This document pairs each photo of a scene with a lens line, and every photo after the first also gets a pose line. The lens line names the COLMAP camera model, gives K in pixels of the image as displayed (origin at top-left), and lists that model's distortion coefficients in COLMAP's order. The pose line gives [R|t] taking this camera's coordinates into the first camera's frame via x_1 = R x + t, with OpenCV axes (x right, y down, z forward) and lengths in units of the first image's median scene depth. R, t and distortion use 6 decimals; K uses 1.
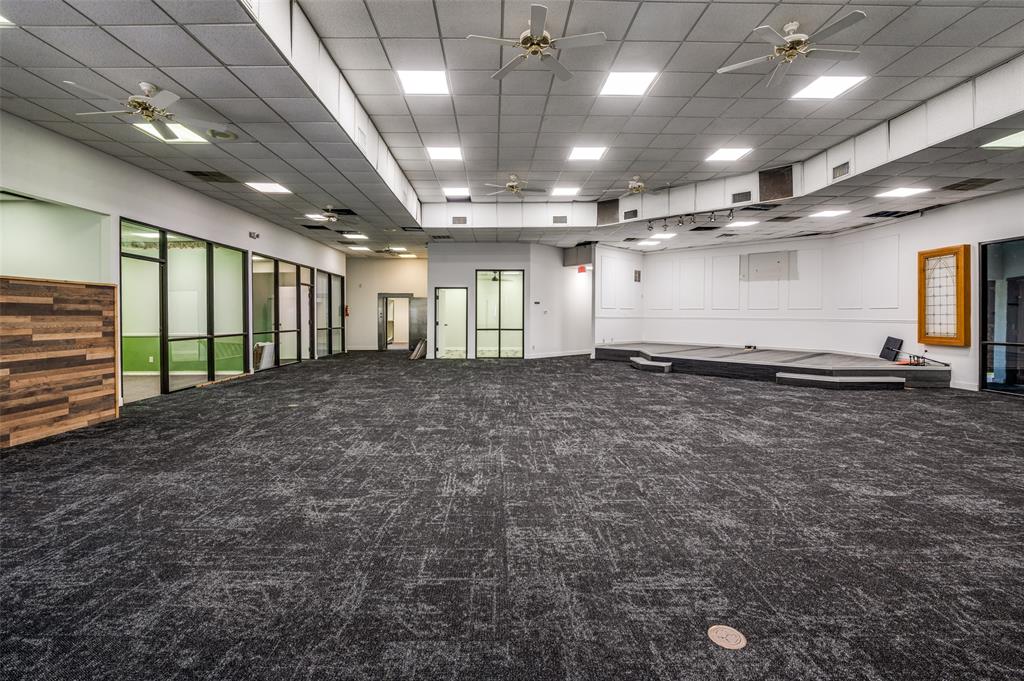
lens RADIAL K [[468.1, 0, 511.8], [0, 468.1, 321.9], [0, 0, 1]] dist [-0.002677, -0.008535]
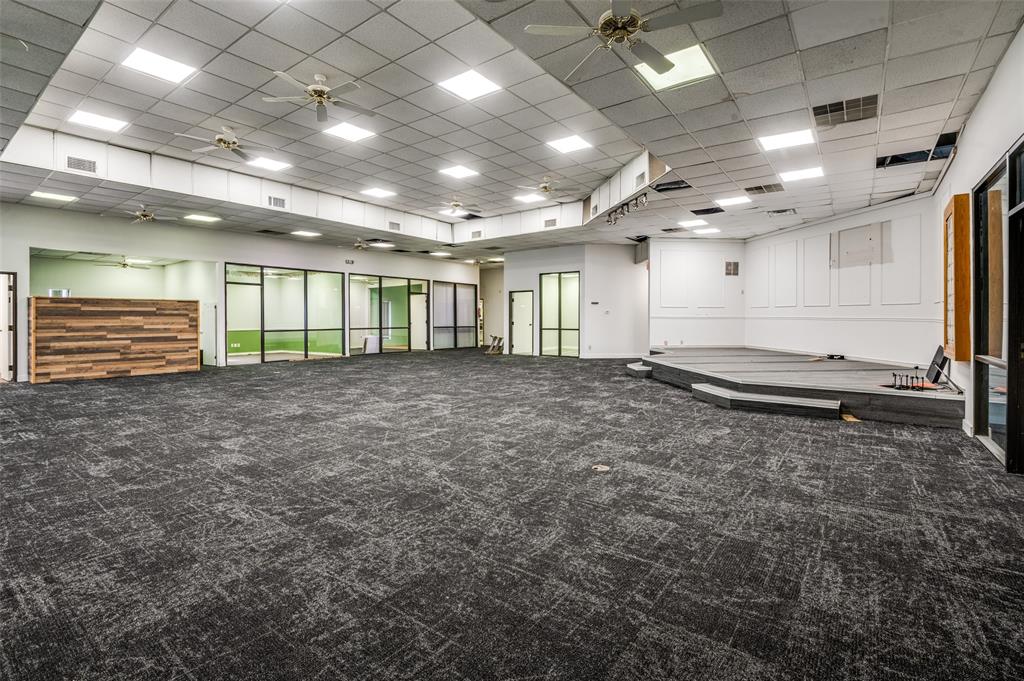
lens RADIAL K [[468.1, 0, 511.8], [0, 468.1, 321.9], [0, 0, 1]] dist [-0.002677, -0.008535]
pose [[0.798786, 0.002523, -0.601609, 0.771432], [-0.004914, 0.999985, -0.002332, 0.004130], [0.601595, 0.004819, 0.798787, 0.142098]]
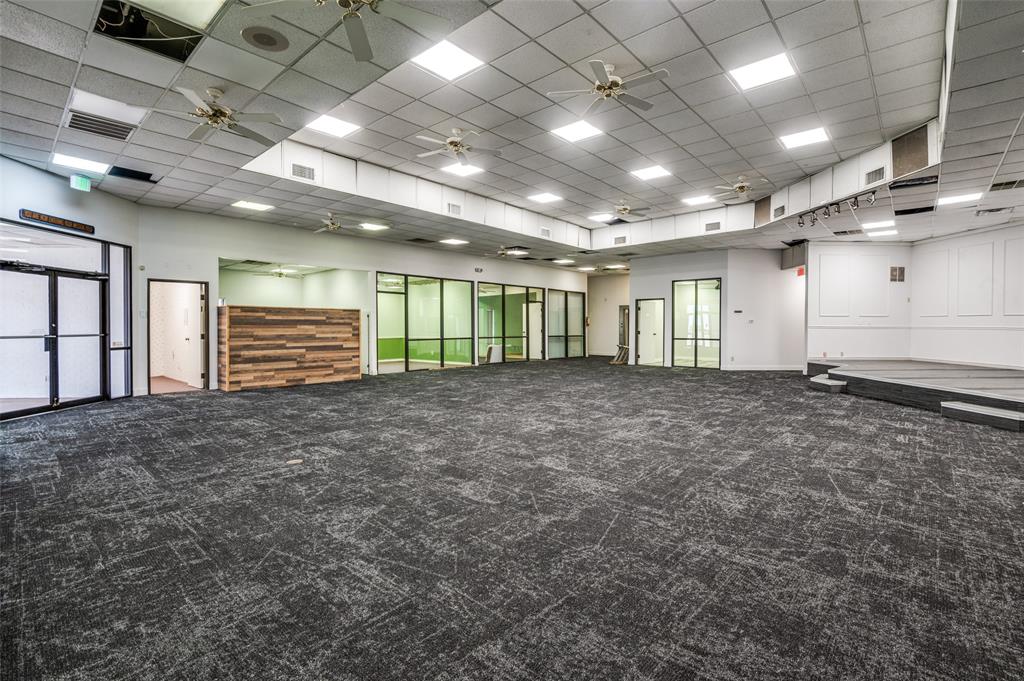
lens RADIAL K [[468.1, 0, 516.2], [0, 468.1, 333.6], [0, 0, 1]] dist [-0.002541, -0.009145]
pose [[0.743130, 0.009536, -0.669079, 0.530108], [-0.007844, 0.999954, 0.005540, 0.002870], [0.669101, 0.001131, 0.743170, 0.000876]]
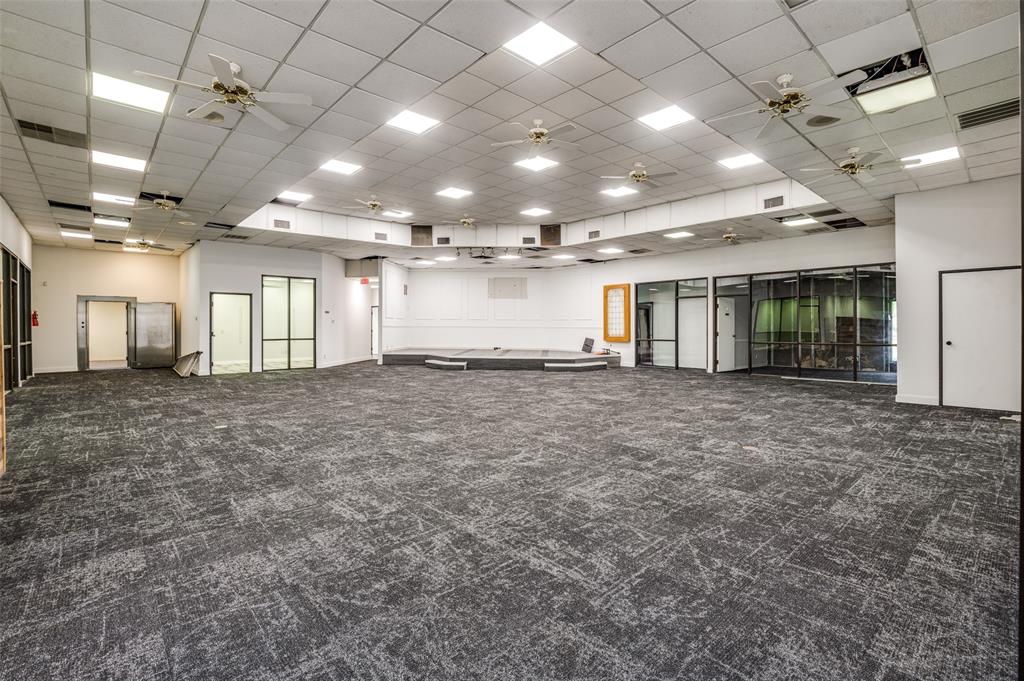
lens RADIAL K [[464.6, 0, 510.7], [0, 464.6, 327.3], [0, 0, 1]] dist [0.001205, -0.008916]
pose [[0.746740, -0.004868, 0.665098, -0.471595], [0.010476, 0.999935, -0.004443, 0.000961], [-0.665034, 0.010285, 0.746742, -0.009241]]
